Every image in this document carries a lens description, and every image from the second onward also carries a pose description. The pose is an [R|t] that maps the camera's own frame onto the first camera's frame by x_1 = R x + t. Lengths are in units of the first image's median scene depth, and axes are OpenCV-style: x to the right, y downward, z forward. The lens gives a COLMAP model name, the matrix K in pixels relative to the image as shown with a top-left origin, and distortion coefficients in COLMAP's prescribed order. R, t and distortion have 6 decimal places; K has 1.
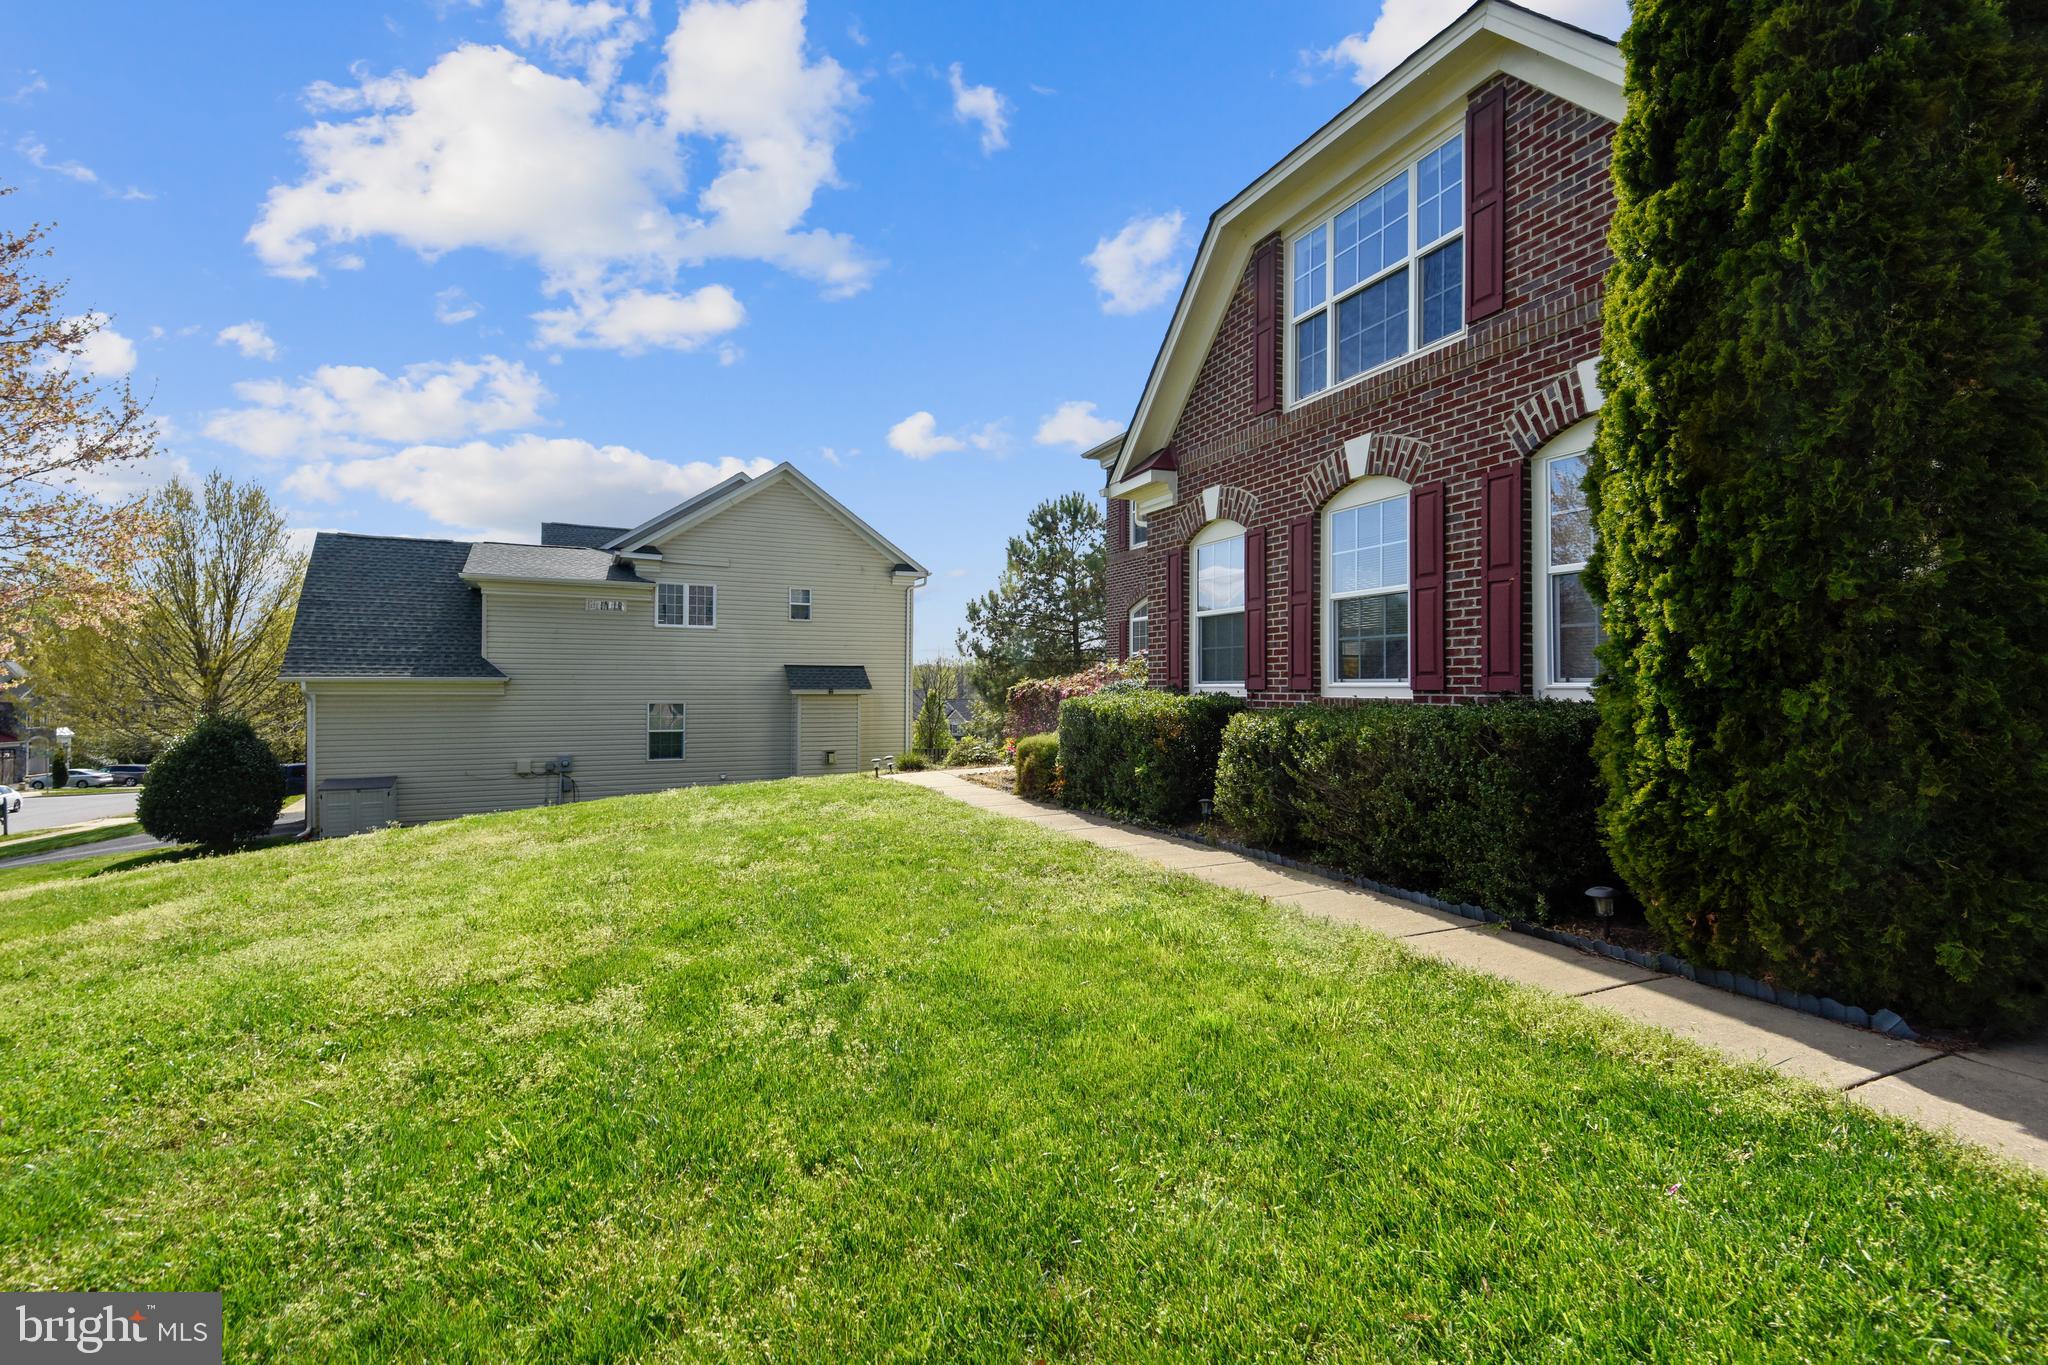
lens RADIAL K [[950.9, 0, 1028.3], [0, 950.9, 708.7], [0, 0, 1]] dist [0.002843, 0.000185]
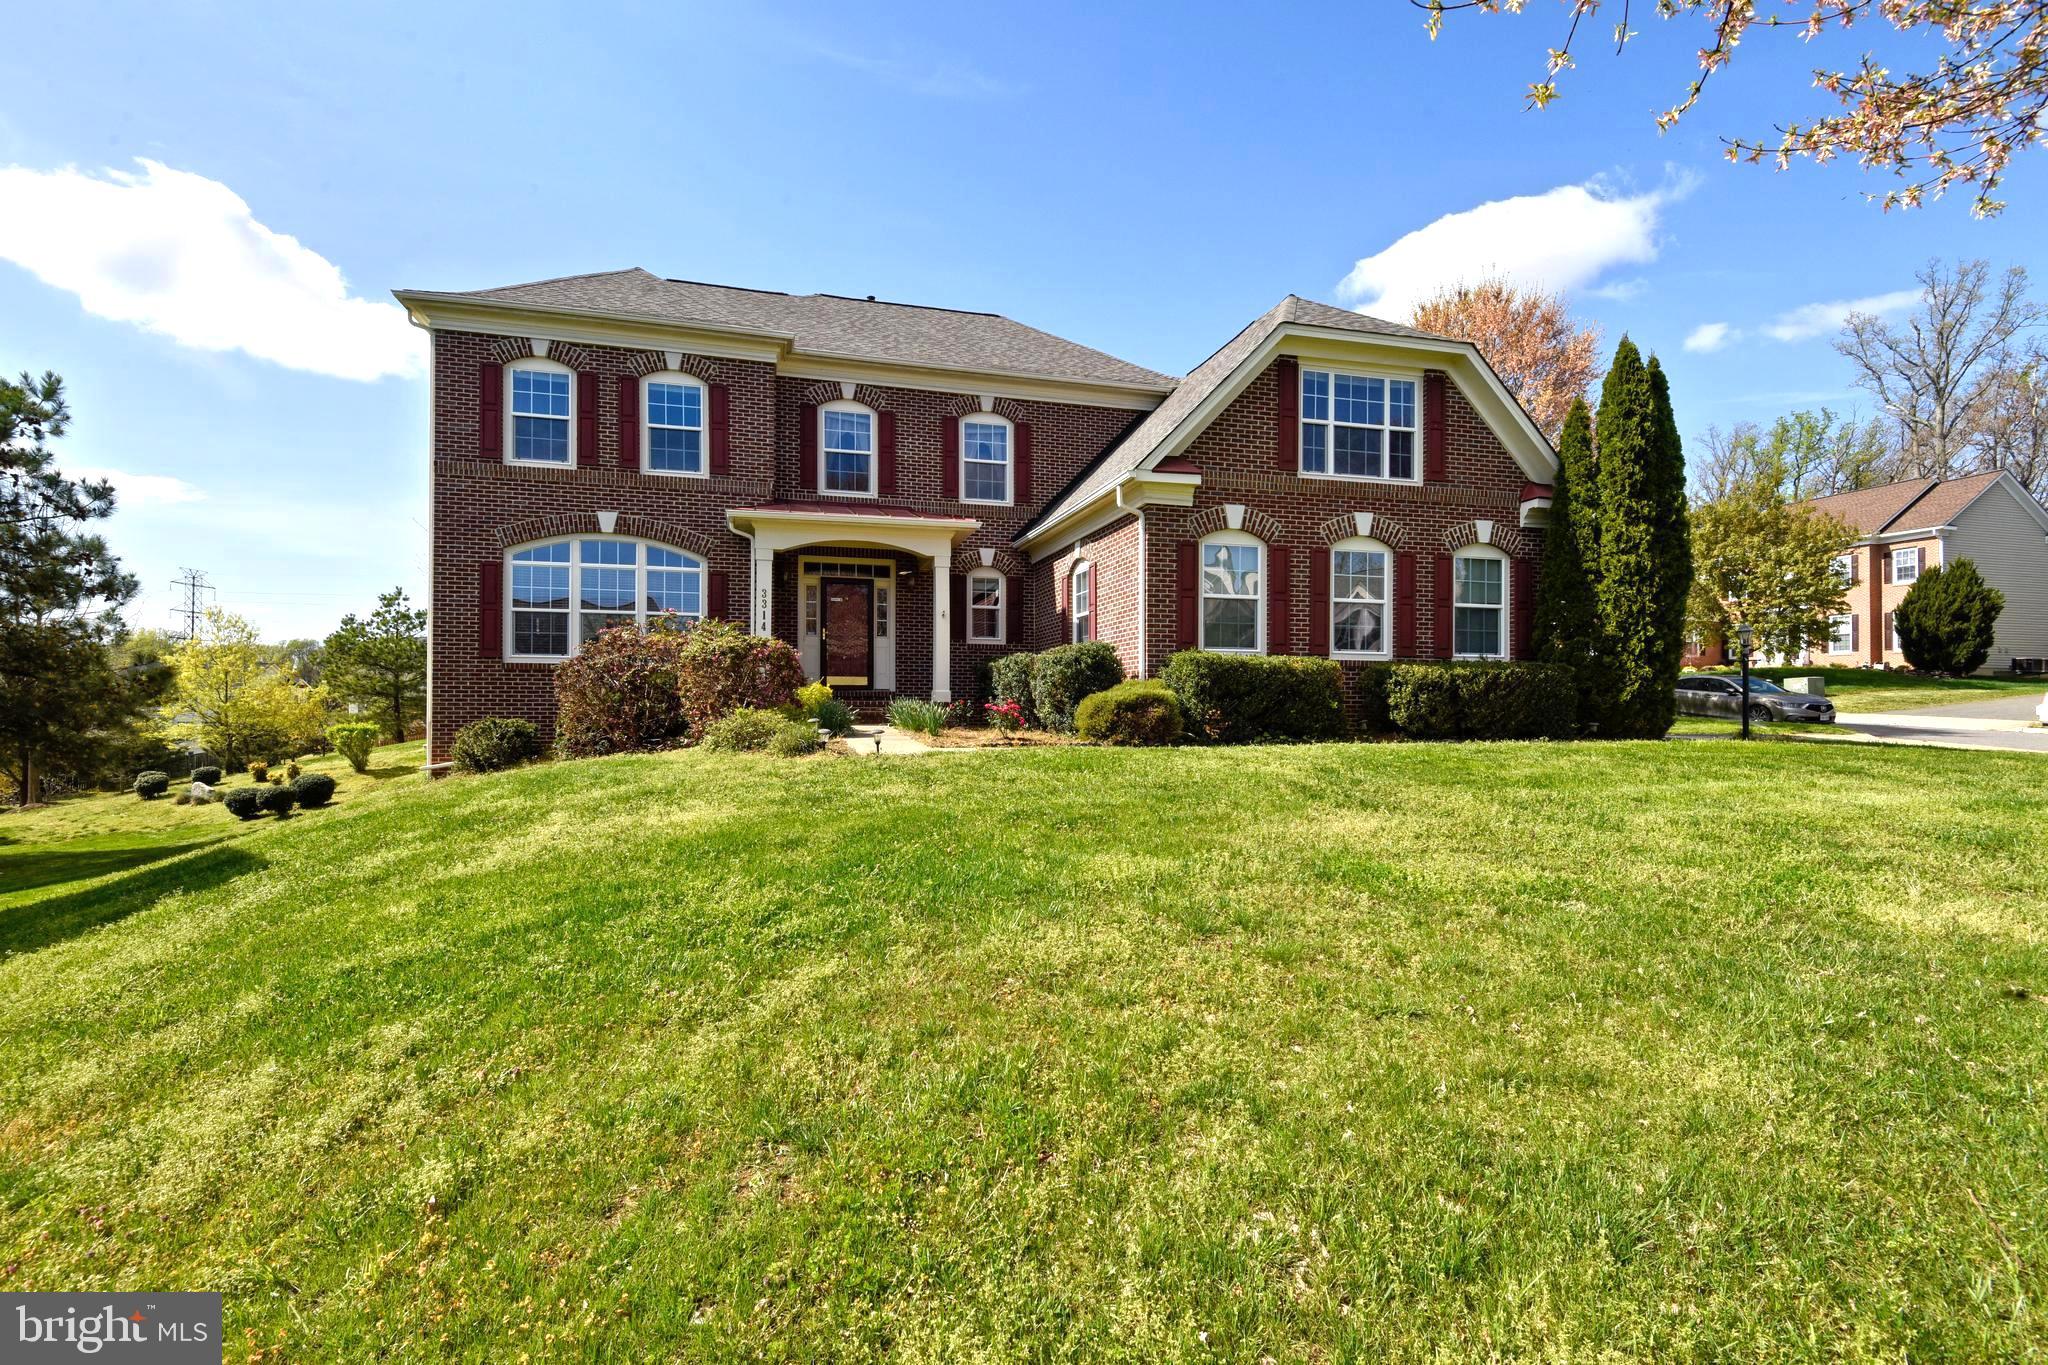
lens RADIAL K [[950.9, 0, 1028.3], [0, 950.9, 708.7], [0, 0, 1]] dist [0.002843, 0.000185]
pose [[0.153399, 0.005775, 0.988147, -1.302616], [0.012901, 0.999886, -0.007846, 0.065835], [-0.988080, 0.013952, 0.153307, 1.216344]]
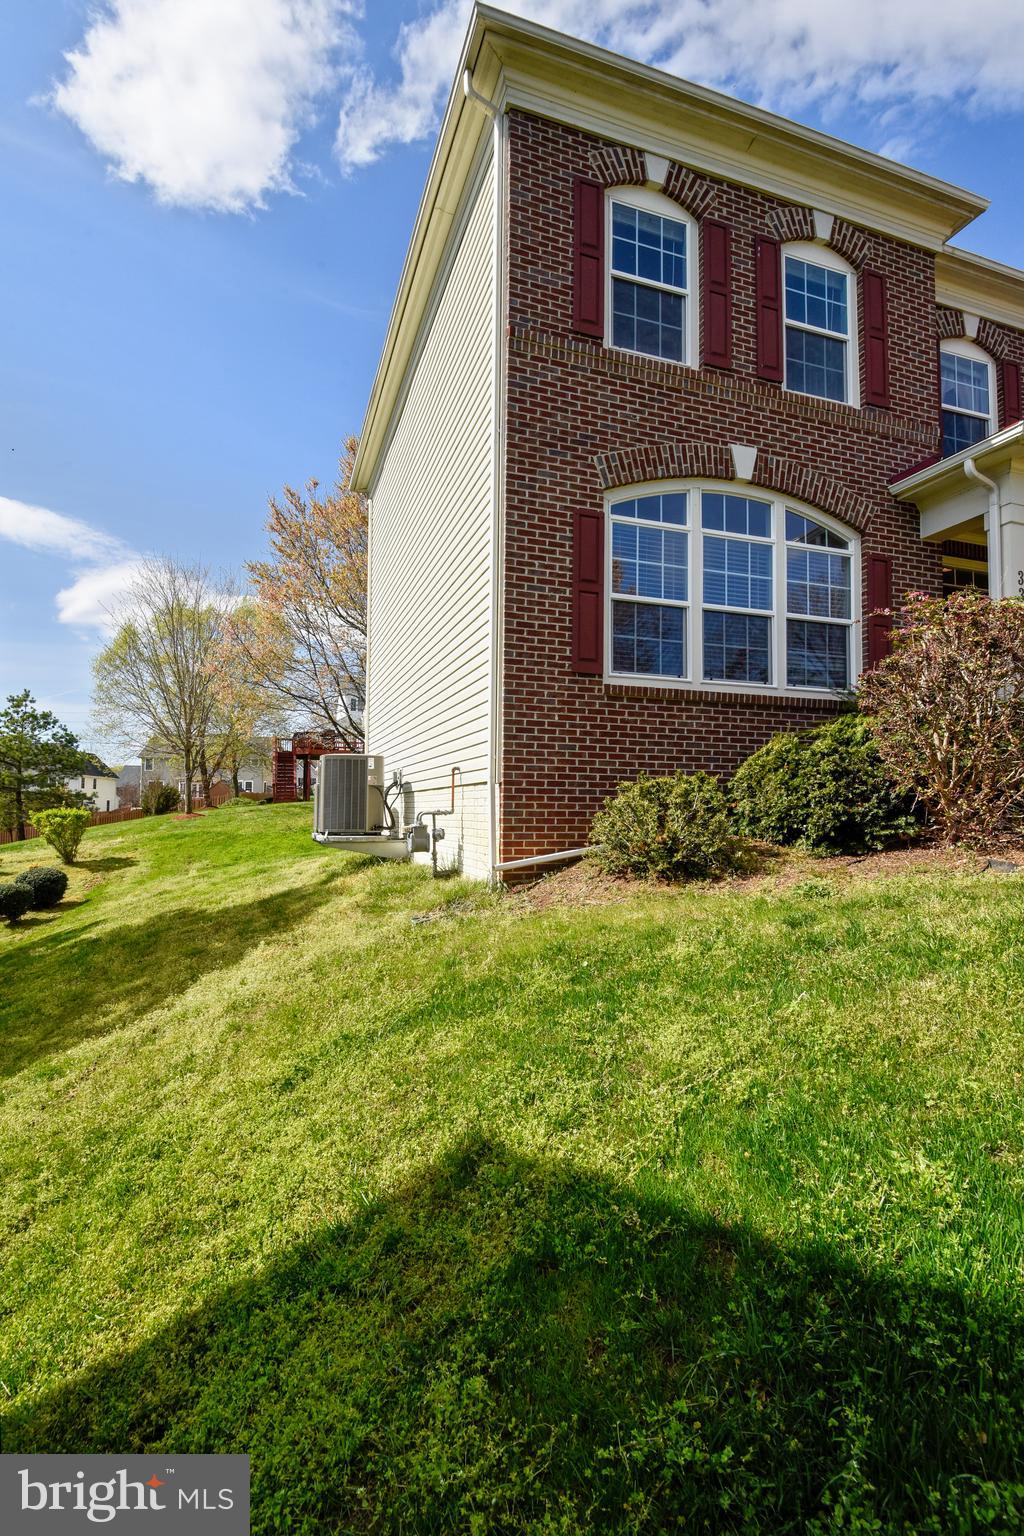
lens RADIAL K [[713.2, 0, 512.0], [0, 713.2, 768.0], [0, 0, 1]] dist [0.002843, 0.000185]
pose [[0.083587, 0.057544, 0.994838, -0.489588], [0.015240, 0.998141, -0.059016, 0.086200], [-0.996384, 0.020095, 0.082554, 2.456261]]
